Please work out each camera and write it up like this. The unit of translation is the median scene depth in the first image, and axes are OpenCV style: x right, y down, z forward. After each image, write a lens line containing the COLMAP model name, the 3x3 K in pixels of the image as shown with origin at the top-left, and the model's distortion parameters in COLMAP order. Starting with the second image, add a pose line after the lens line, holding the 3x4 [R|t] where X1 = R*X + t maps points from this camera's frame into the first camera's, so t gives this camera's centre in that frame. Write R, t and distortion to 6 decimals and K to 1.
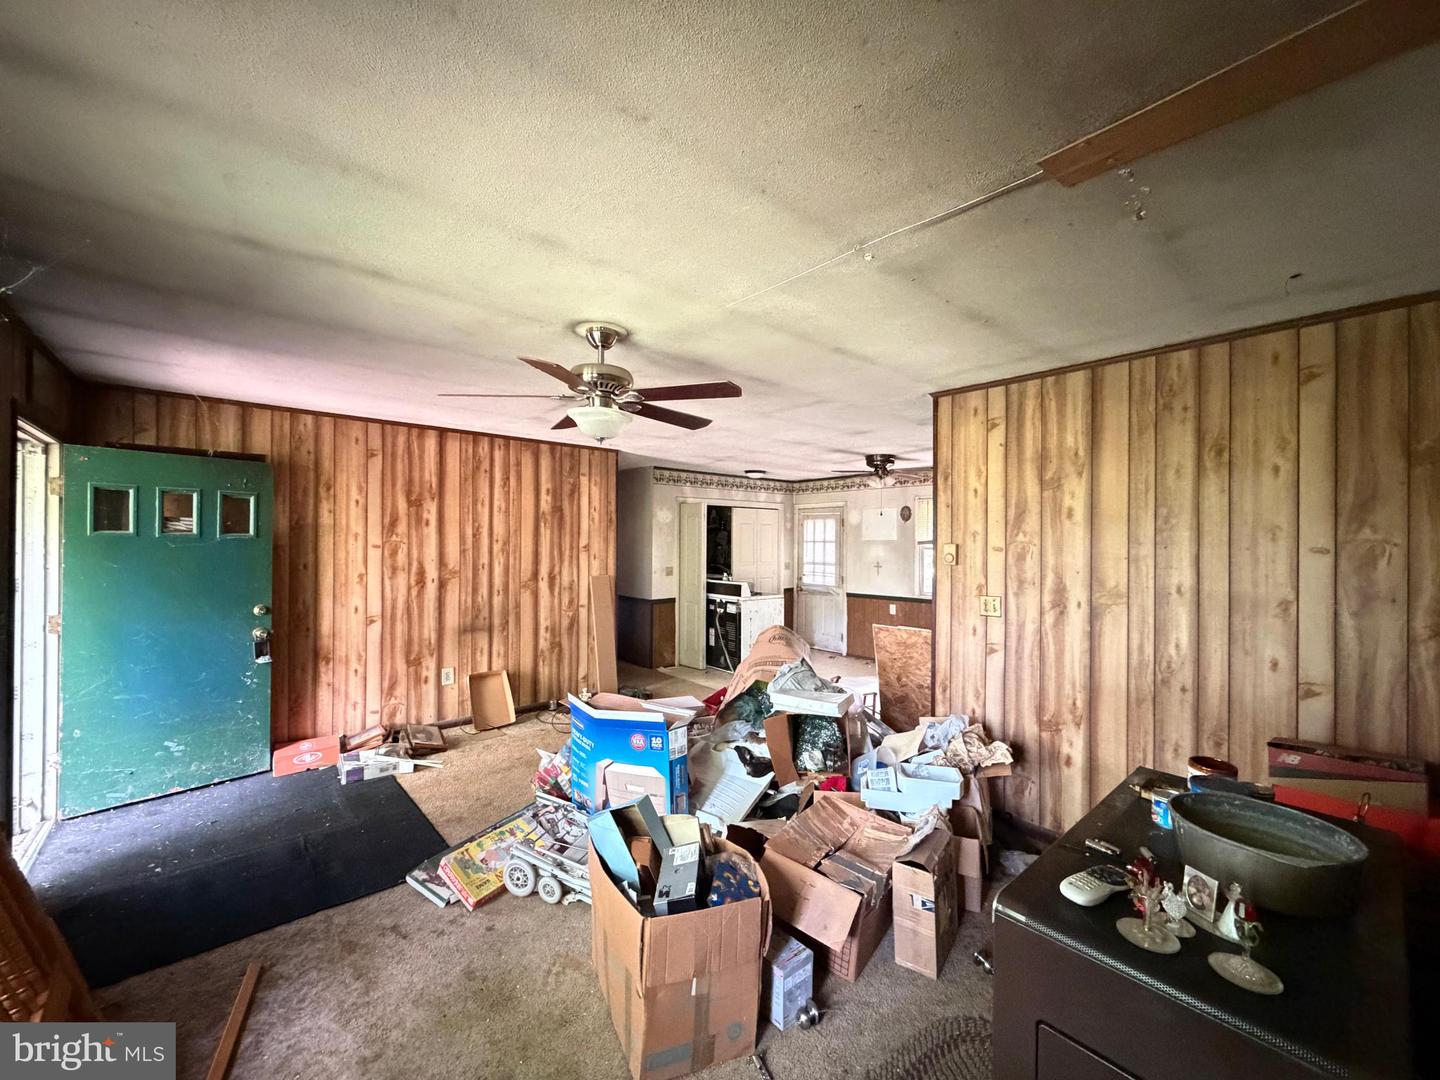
lens RADIAL K [[576.8, 0, 716.1], [0, 576.8, 541.1], [0, 0, 1]] dist [-0.000408, 0.000033]
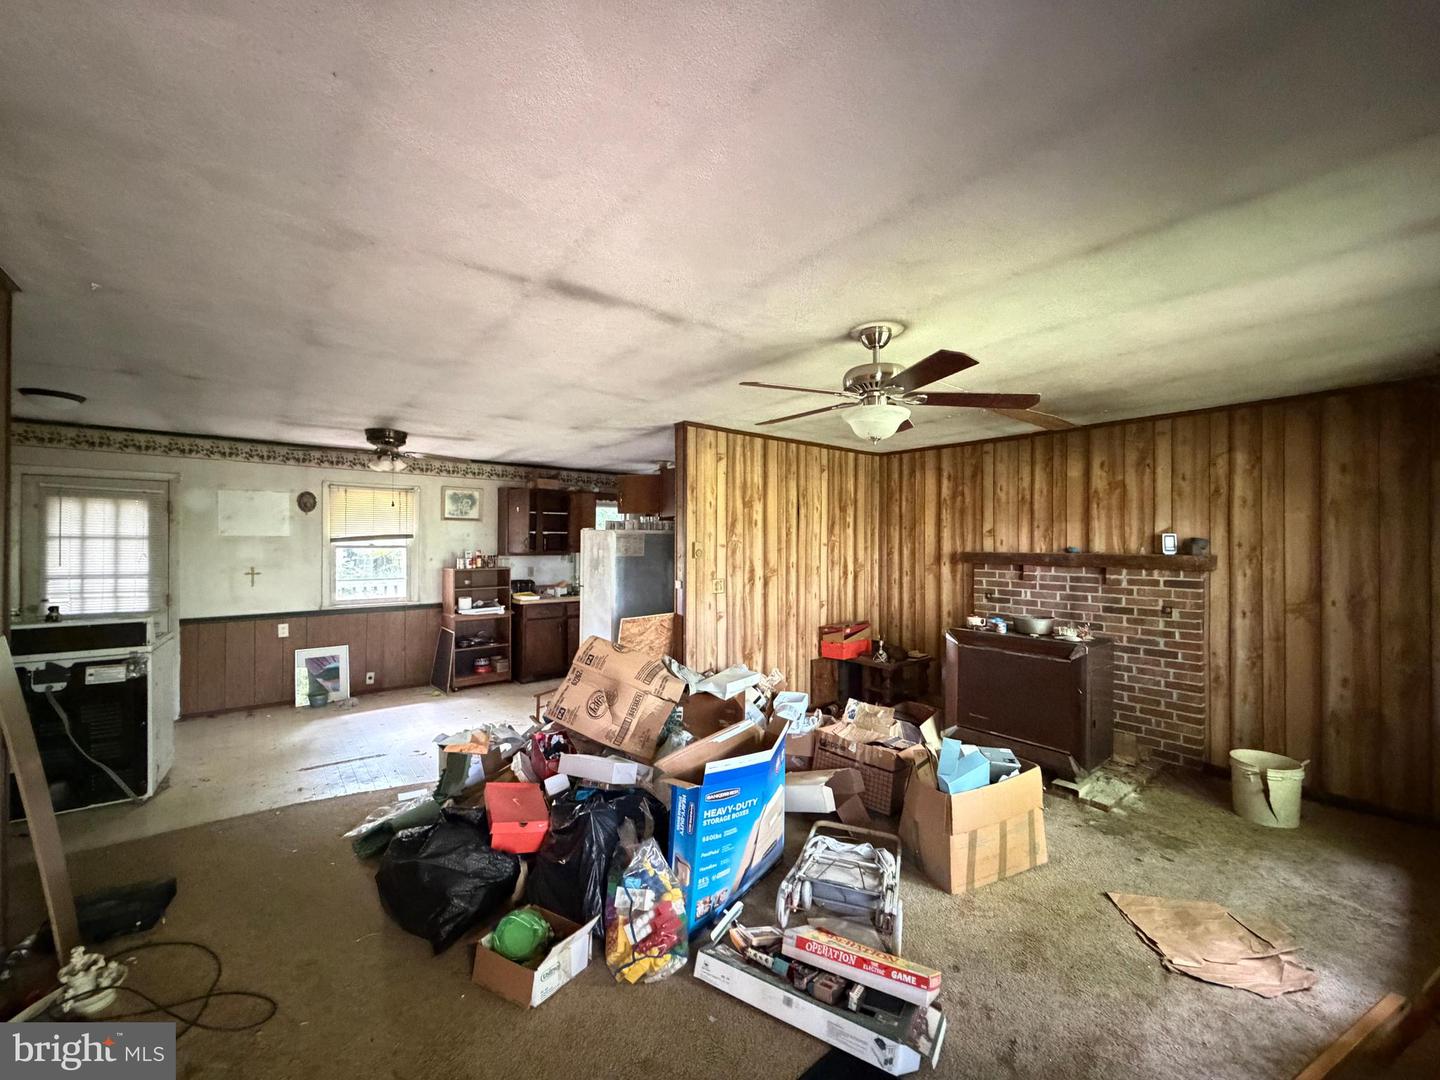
lens RADIAL K [[576.8, 0, 717.3], [0, 576.8, 540.7], [0, 0, 1]] dist [-0.000408, 0.000033]
pose [[0.029053, -0.003314, 0.999572, -0.588891], [-0.004706, 0.999983, 0.003452, -0.001904], [-0.999567, -0.004804, 0.029037, 0.608249]]
